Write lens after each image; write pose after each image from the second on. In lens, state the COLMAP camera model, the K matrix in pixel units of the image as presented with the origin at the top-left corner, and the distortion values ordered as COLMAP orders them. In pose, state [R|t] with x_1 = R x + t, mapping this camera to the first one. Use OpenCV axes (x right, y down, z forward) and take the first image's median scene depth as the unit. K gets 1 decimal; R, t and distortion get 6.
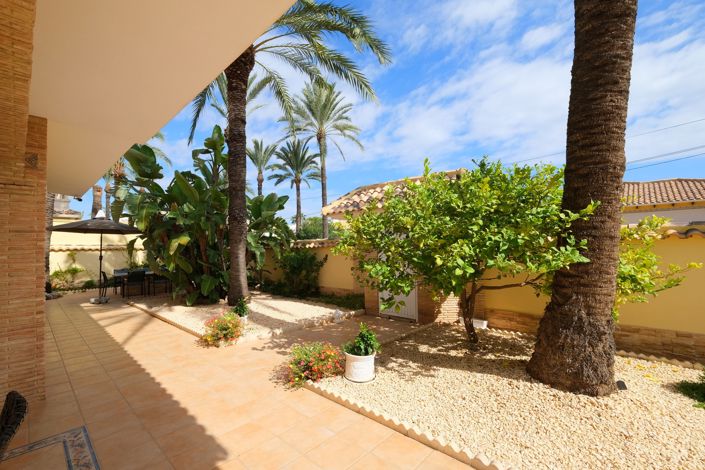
lens RADIAL K [[305.4, 0, 355.9], [0, 305.4, 236.7], [0, 0, 1]] dist [-0.009094, -0.000517]
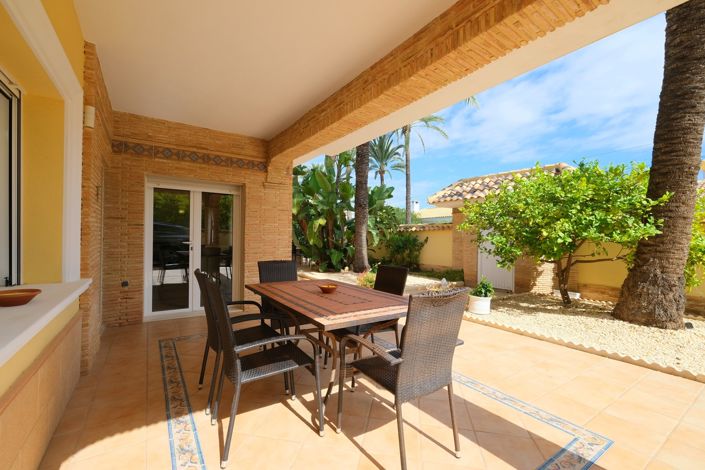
lens RADIAL K [[305.4, 0, 352.7], [0, 305.4, 236.9], [0, 0, 1]] dist [-0.009094, -0.000517]
pose [[0.970623, 0.028148, -0.238953, -0.139208], [-0.019763, 0.999104, 0.037411, 0.030444], [0.239792, -0.031590, 0.970310, -0.325347]]
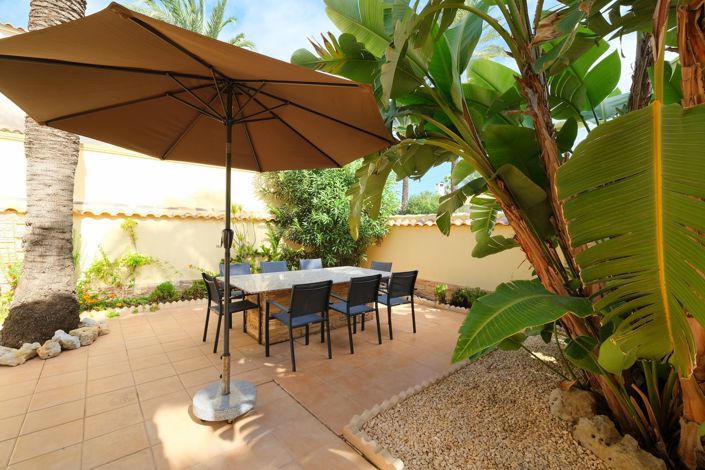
lens RADIAL K [[302.1, 0, 353.4], [0, 302.1, 231.8], [0, 0, 1]] dist [0.000165, -0.000006]
pose [[0.992239, 0.030990, -0.120424, -1.060379], [-0.024092, 0.998007, 0.058321, 0.064916], [0.121992, -0.054967, 0.991008, 1.142648]]
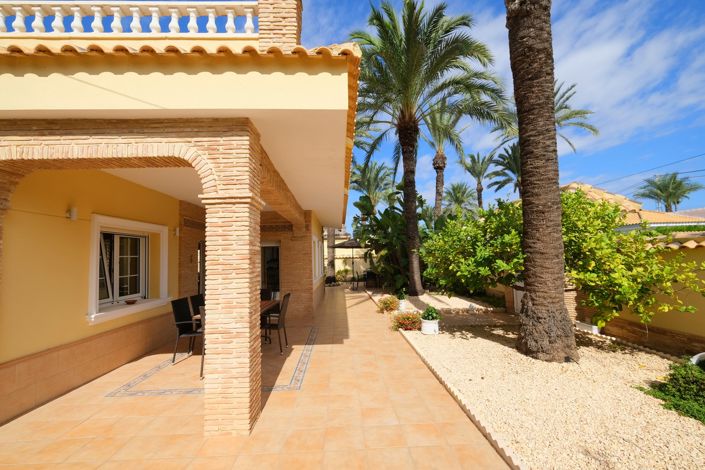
lens RADIAL K [[305.4, 0, 351.3], [0, 305.4, 235.3], [0, 0, 1]] dist [-0.009094, -0.000517]
pose [[0.704308, -0.057203, -0.707586, 0.559686], [0.042771, 0.998357, -0.038137, -0.031073], [0.708605, -0.003404, 0.705598, -0.320405]]
